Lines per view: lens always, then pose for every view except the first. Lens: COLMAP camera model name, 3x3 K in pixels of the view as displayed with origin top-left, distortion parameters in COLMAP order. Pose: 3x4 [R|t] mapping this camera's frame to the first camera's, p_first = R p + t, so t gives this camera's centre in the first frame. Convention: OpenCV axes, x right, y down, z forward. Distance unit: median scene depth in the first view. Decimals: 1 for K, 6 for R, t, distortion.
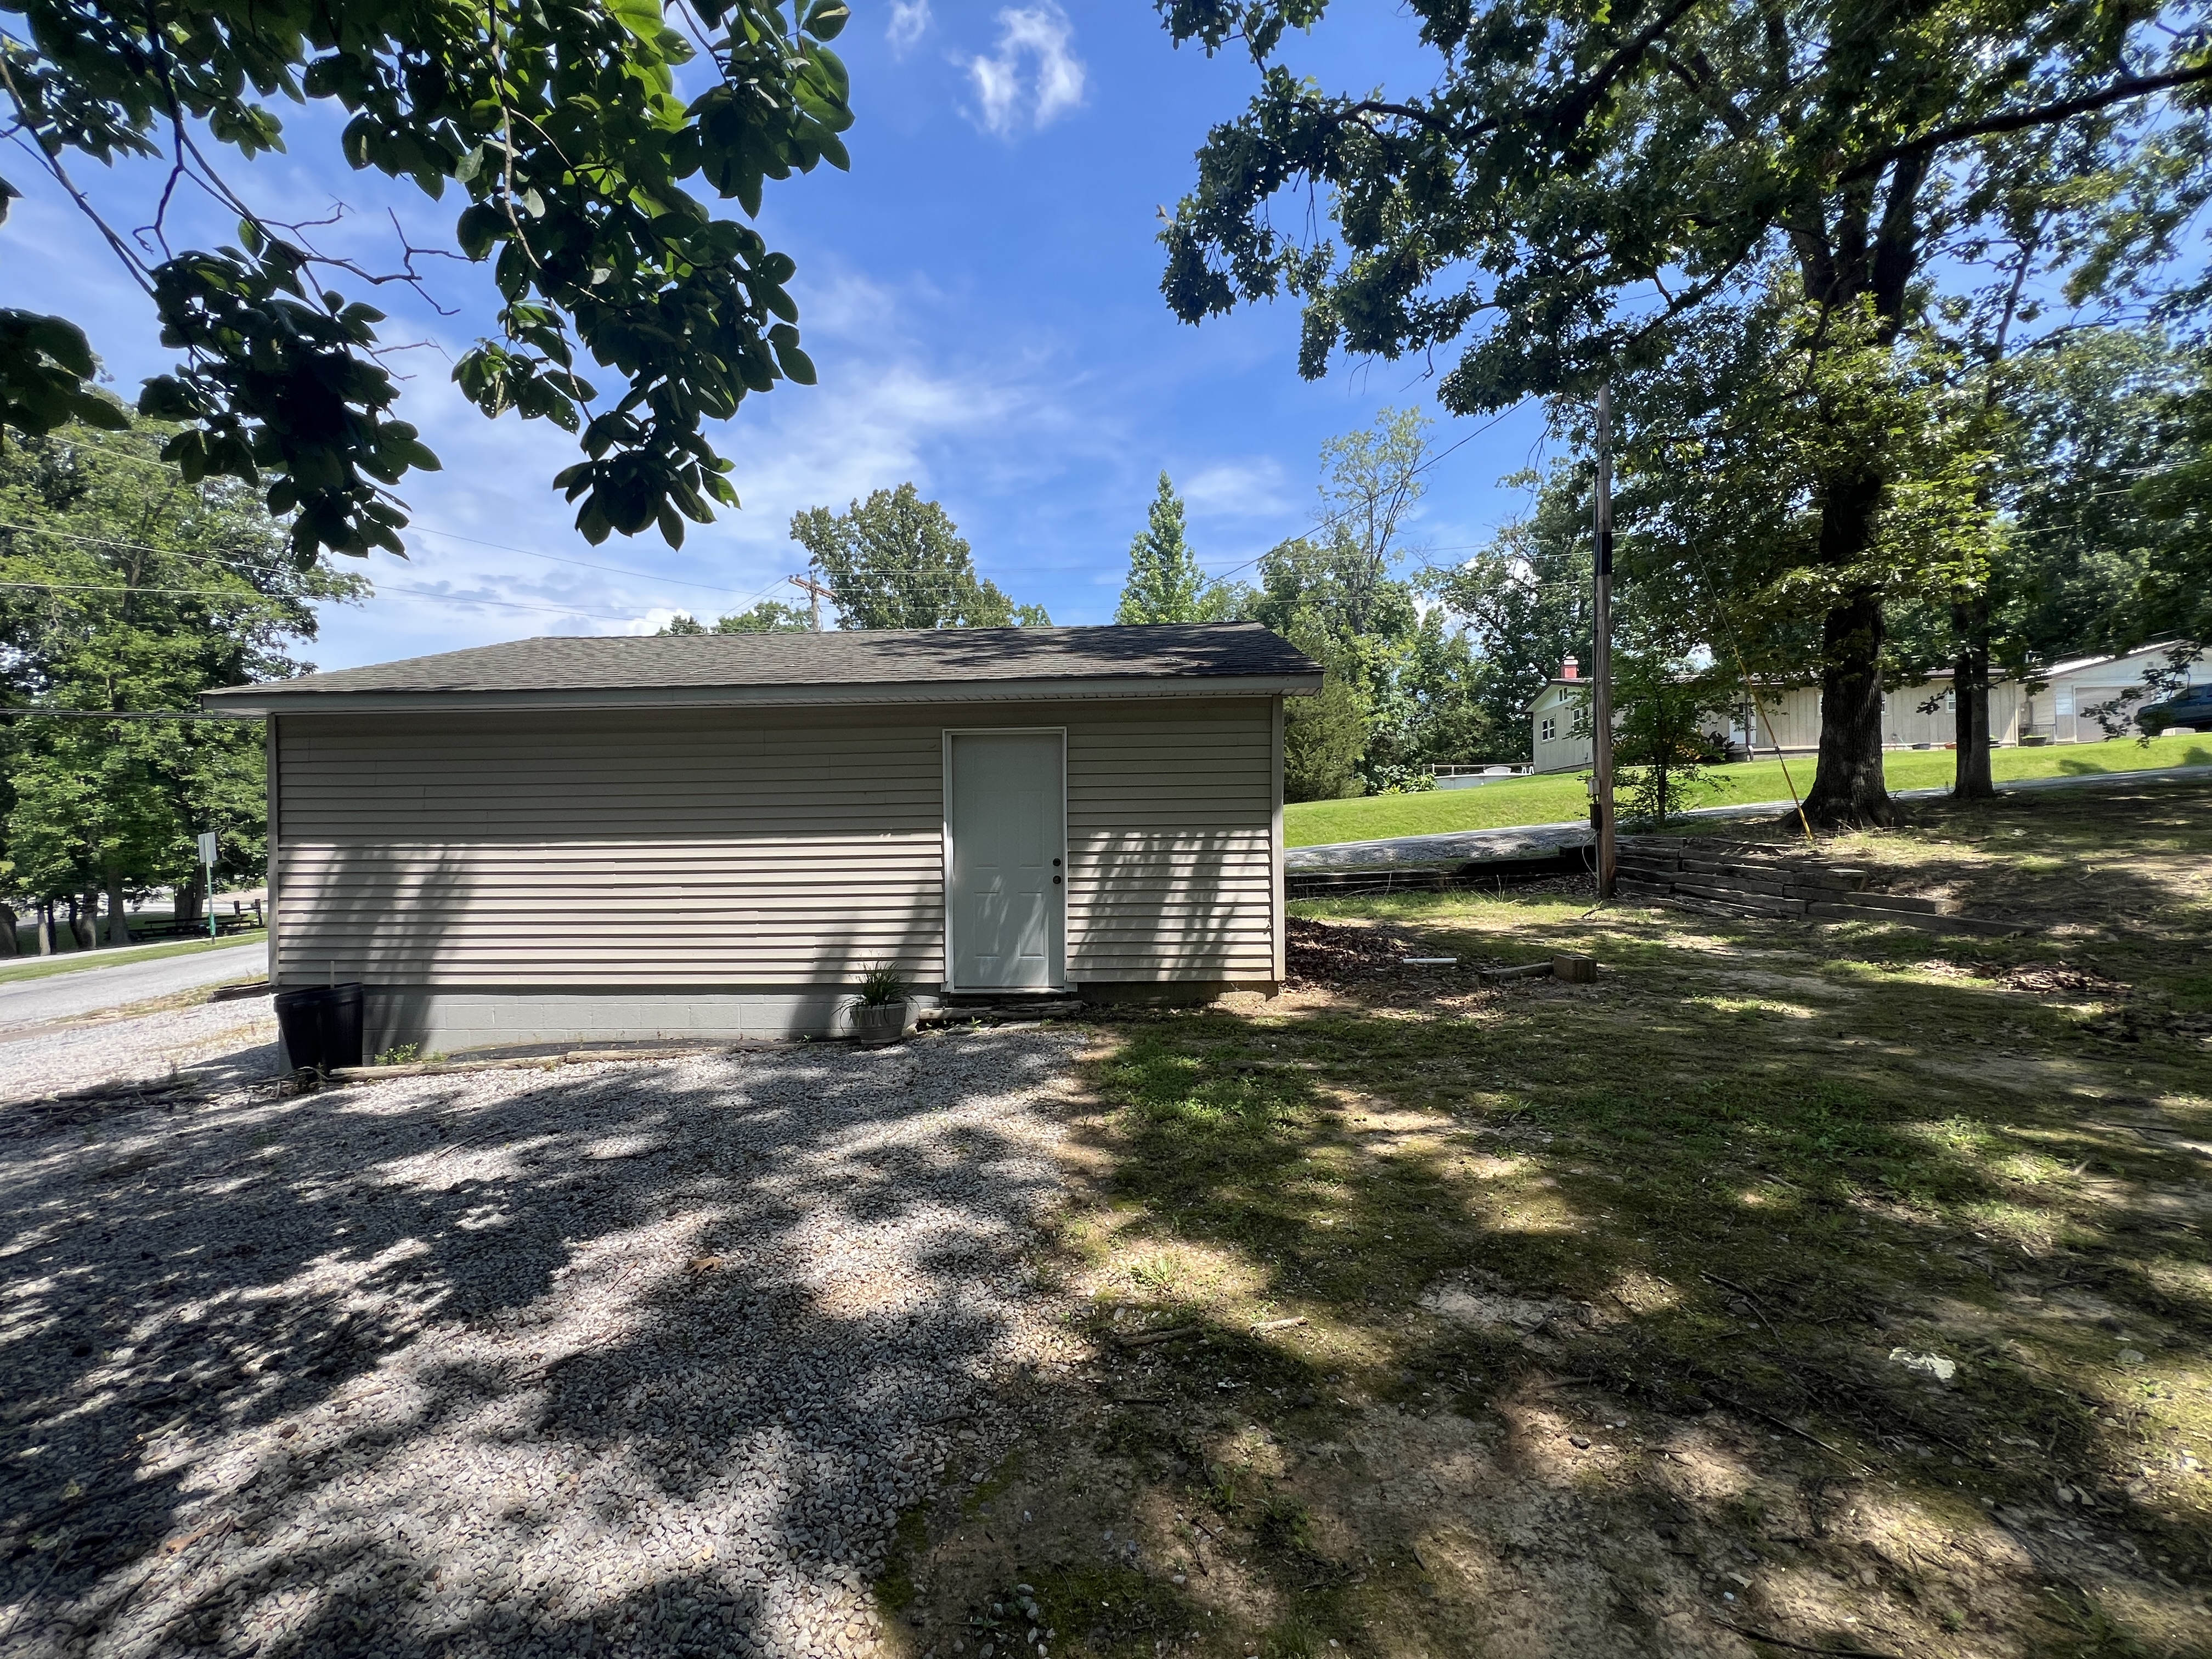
lens RADIAL K [[884.3, 0, 1107.9], [0, 884.3, 829.3], [0, 0, 1]] dist [-0.001397, 0.000195]
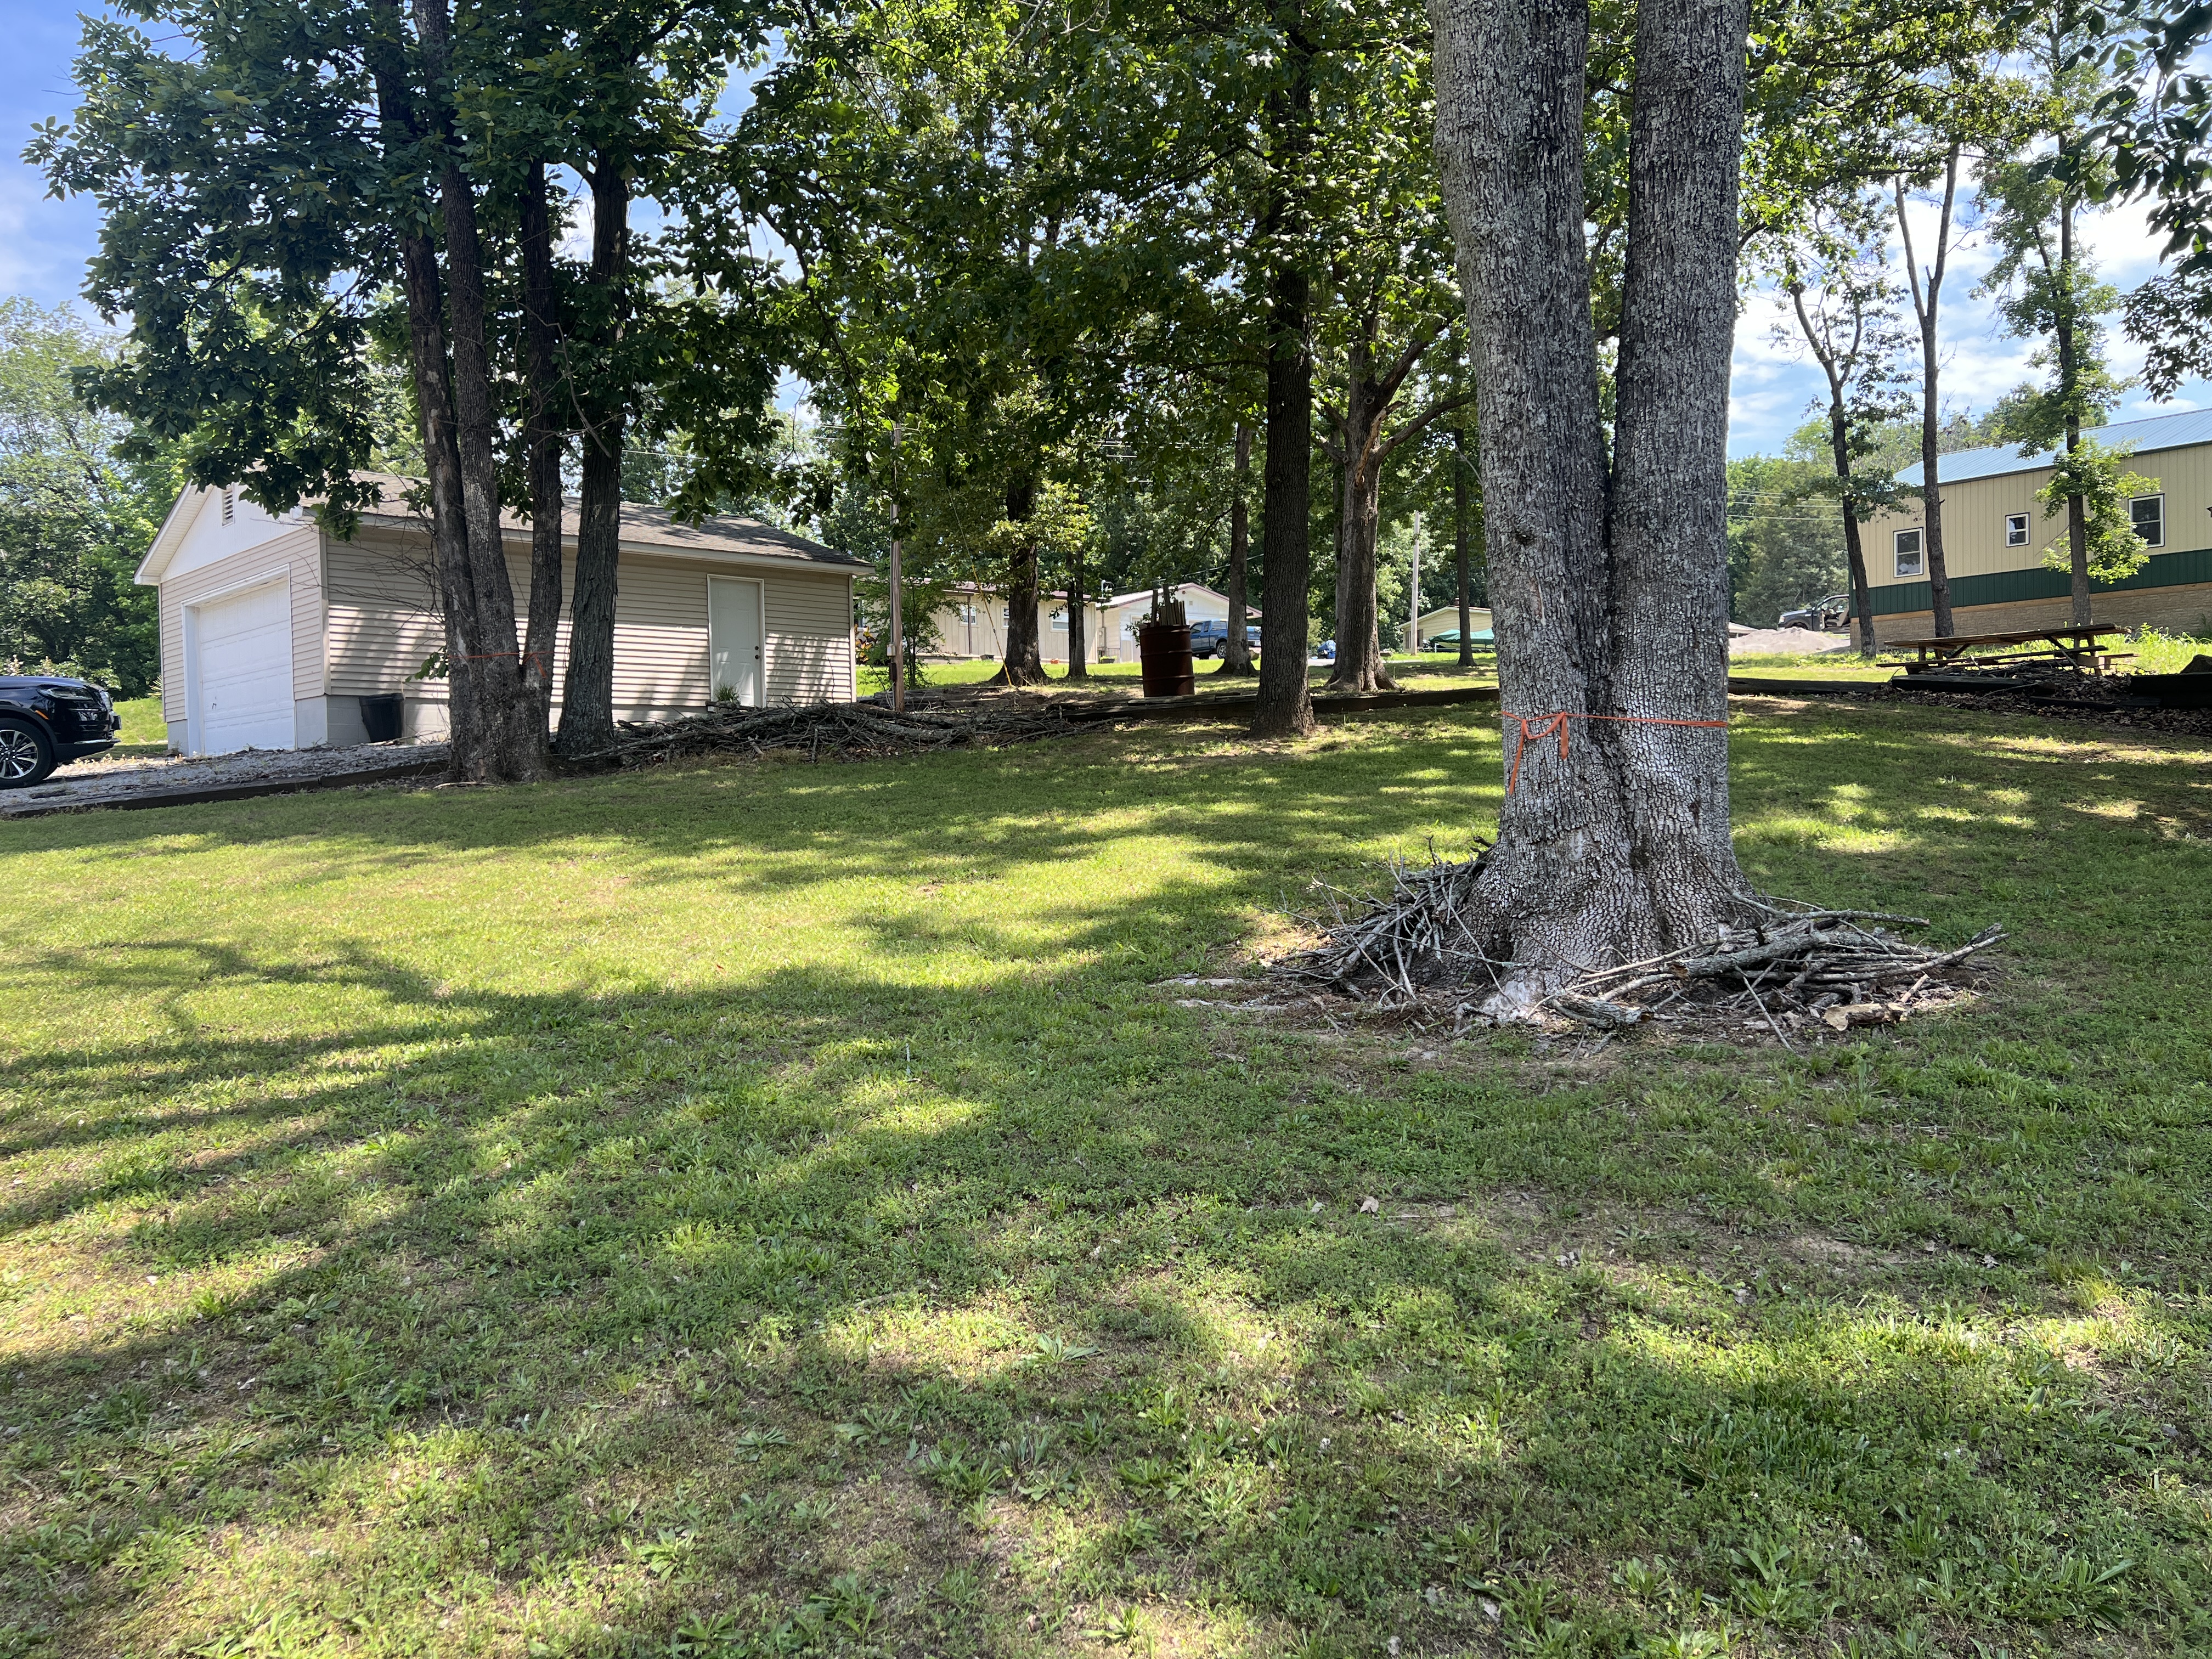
lens RADIAL K [[1675.7, 0, 1089.9], [0, 1675.7, 822.5], [0, 0, 1]] dist [0.089932, -0.098413]
pose [[0.700962, -0.012413, 0.713091, -1.226702], [0.016071, 0.999870, 0.001607, 0.240998], [-0.713018, 0.010334, 0.701070, -1.190919]]
